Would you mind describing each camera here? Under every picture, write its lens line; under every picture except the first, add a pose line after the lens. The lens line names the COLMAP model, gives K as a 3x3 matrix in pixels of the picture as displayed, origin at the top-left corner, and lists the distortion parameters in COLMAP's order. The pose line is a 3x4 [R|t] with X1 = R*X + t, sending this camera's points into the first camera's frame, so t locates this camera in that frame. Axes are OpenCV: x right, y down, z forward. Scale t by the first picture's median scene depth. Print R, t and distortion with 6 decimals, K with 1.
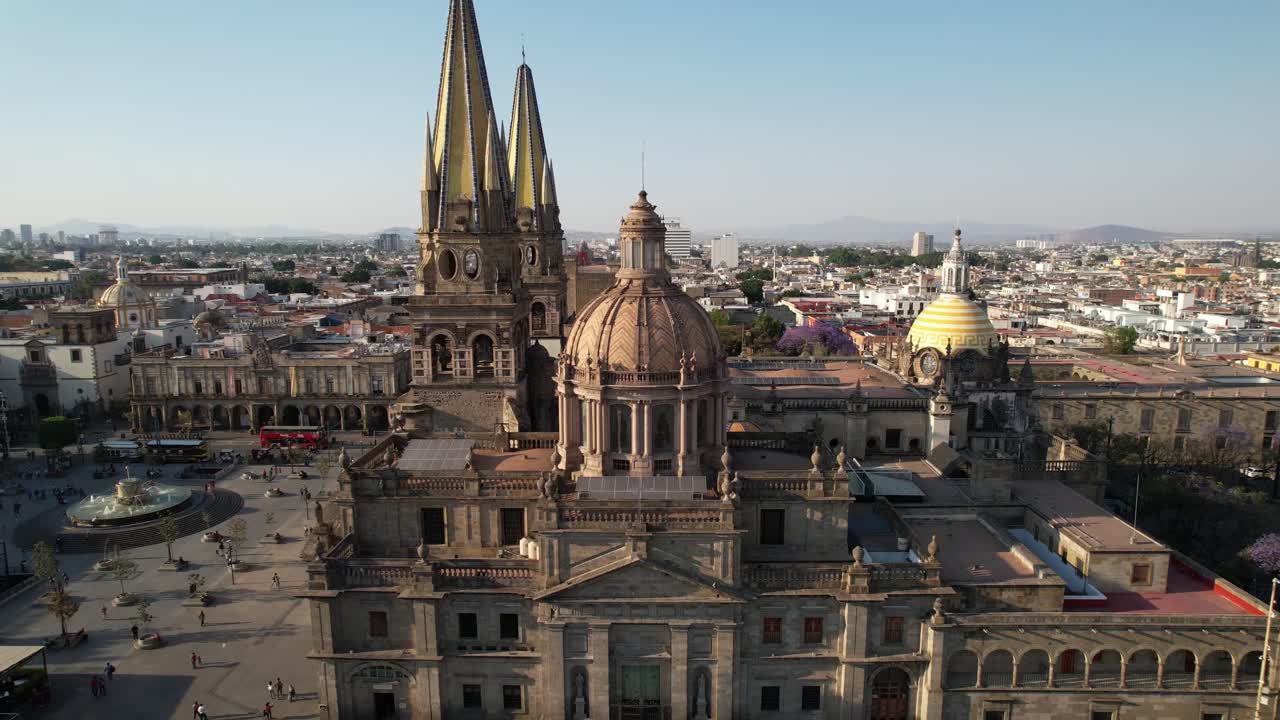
lens RADIAL K [[812.7, 0, 639.5], [0, 812.7, 369.3], [0, 0, 1]] dist [-0.078748, 0.069933]
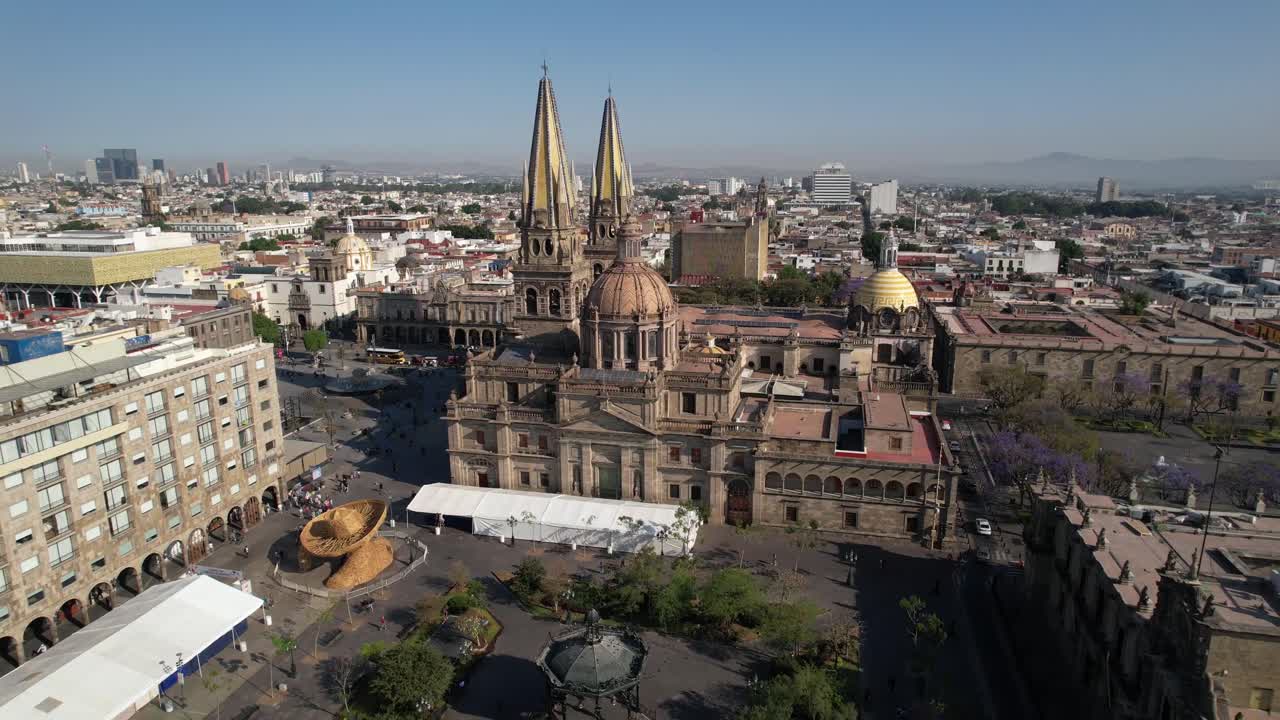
lens RADIAL K [[812.7, 0, 639.5], [0, 812.7, 369.3], [0, 0, 1]] dist [-0.078748, 0.069933]
pose [[0.975842, 0.051735, -0.212263, 0.185886], [-0.035507, 0.996197, 0.079566, -0.008761], [0.215572, -0.070107, 0.973968, -0.334211]]
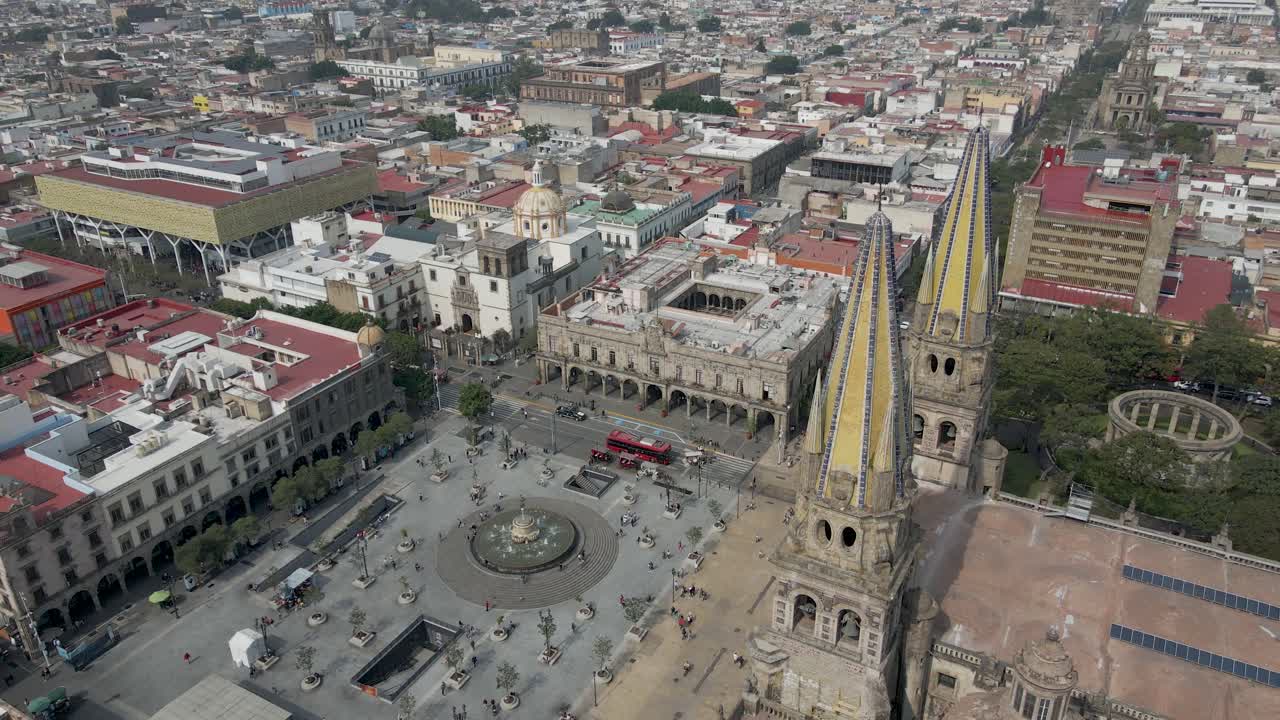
lens RADIAL K [[924.8, 0, 643.2], [0, 924.8, 362.3], [0, 0, 1]] dist [0.007026, 0.006646]
pose [[0.883464, 0.196071, -0.425496, -0.007862], [-0.068273, 0.952398, 0.297114, -0.315326], [0.463497, -0.233440, 0.854796, 0.042995]]
